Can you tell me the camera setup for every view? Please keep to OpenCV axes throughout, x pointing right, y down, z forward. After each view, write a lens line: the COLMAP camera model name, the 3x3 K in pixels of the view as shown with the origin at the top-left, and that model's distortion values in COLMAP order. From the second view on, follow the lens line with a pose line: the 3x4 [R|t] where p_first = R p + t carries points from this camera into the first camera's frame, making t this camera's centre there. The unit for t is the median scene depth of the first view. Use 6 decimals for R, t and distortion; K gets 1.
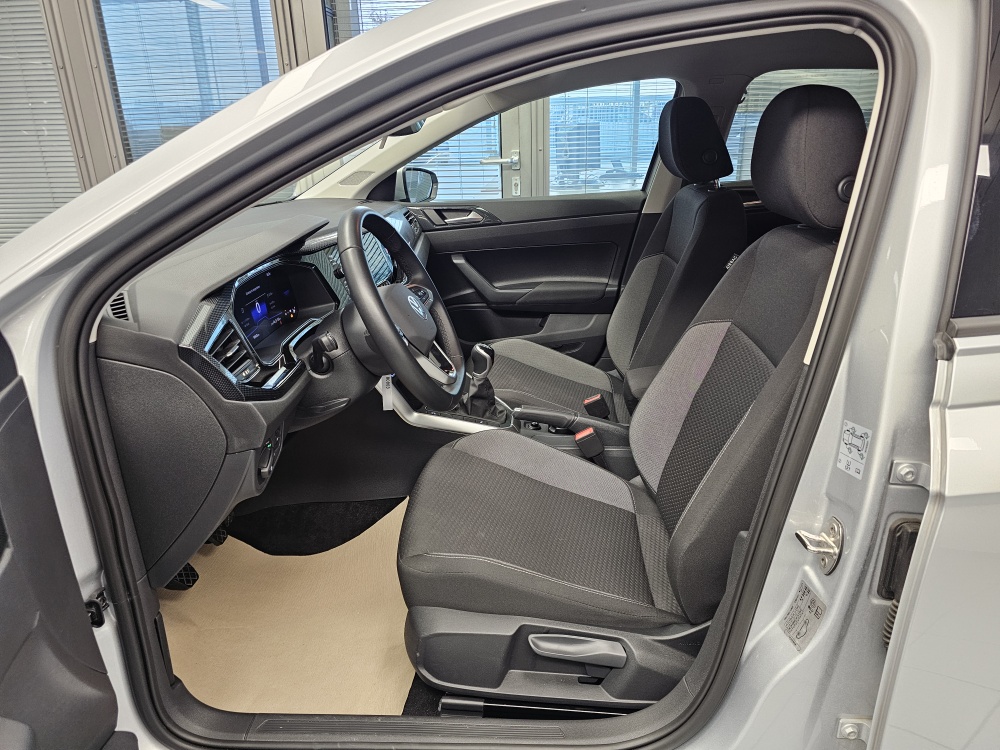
lens RADIAL K [[678.5, 0, 504.6], [0, 678.5, 368.1], [0, 0, 1]] dist [0.038798, -0.030100]
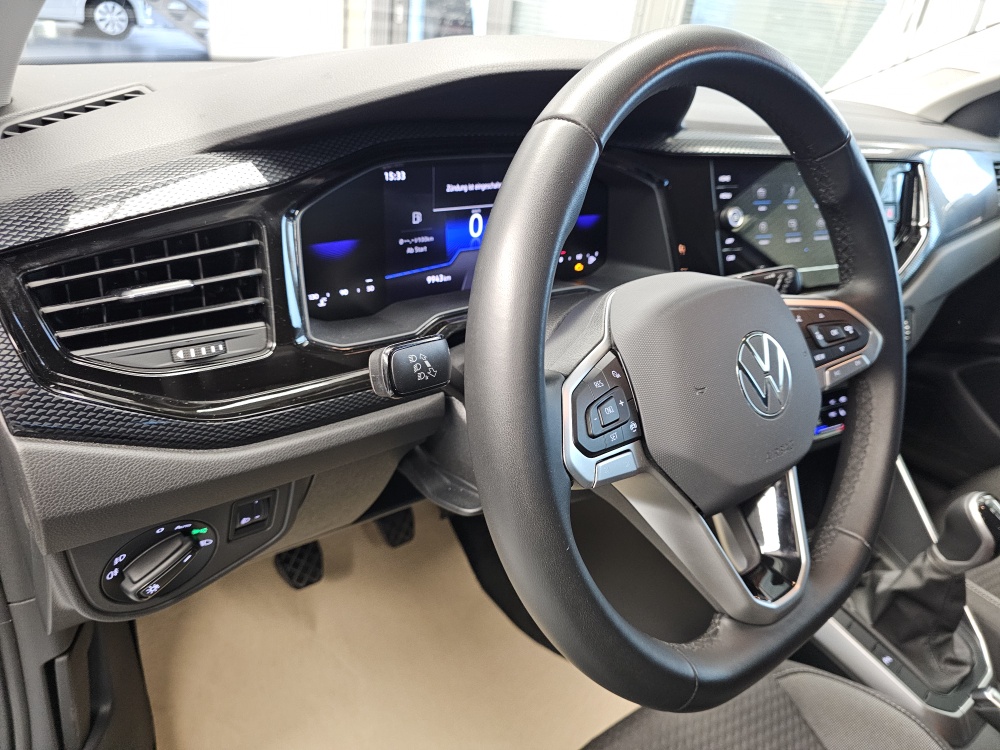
lens RADIAL K [[678.5, 0, 502.6], [0, 678.5, 377.1], [0, 0, 1]] dist [0.038798, -0.030100]
pose [[0.649552, 0.451688, -0.611605, -0.008624], [-0.382956, 0.889282, 0.250044, -0.127869], [0.656831, 0.071802, 0.750611, 0.699175]]
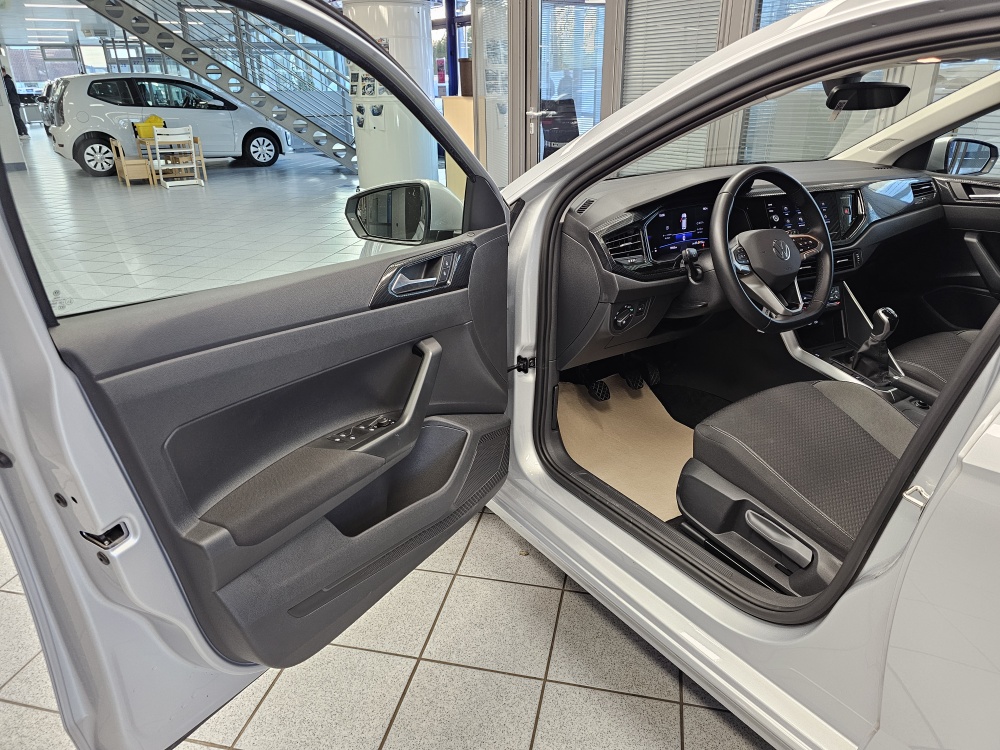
lens RADIAL K [[678.5, 0, 503.7], [0, 678.5, 375.0], [0, 0, 1]] dist [0.038798, -0.030100]
pose [[0.597317, 0.332323, -0.729913, 0.597466], [-0.277177, 0.939570, 0.200953, 0.017815], [0.752586, 0.082283, 0.653333, -0.214540]]
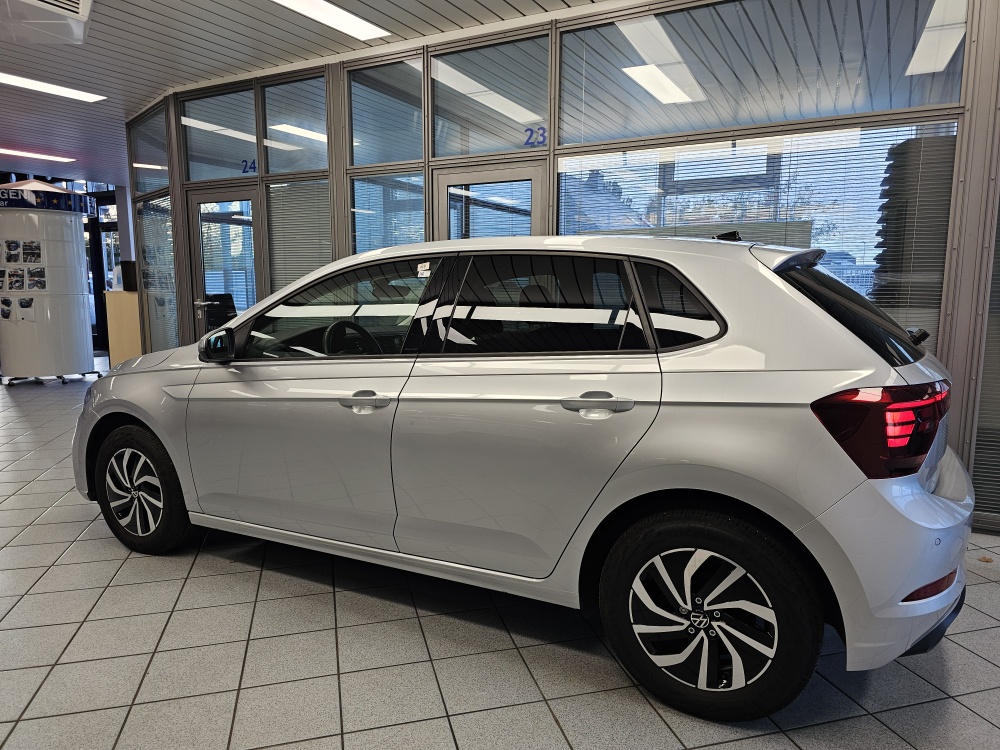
lens RADIAL K [[676.9, 0, 495.1], [0, 676.9, 371.7], [0, 0, 1]] dist [-0.000861, -0.000111]
pose [[0.902440, 0.085226, -0.422300, 1.537240], [-0.168424, 0.972018, -0.163748, 0.307977], [0.396528, 0.218898, 0.891543, -1.205268]]
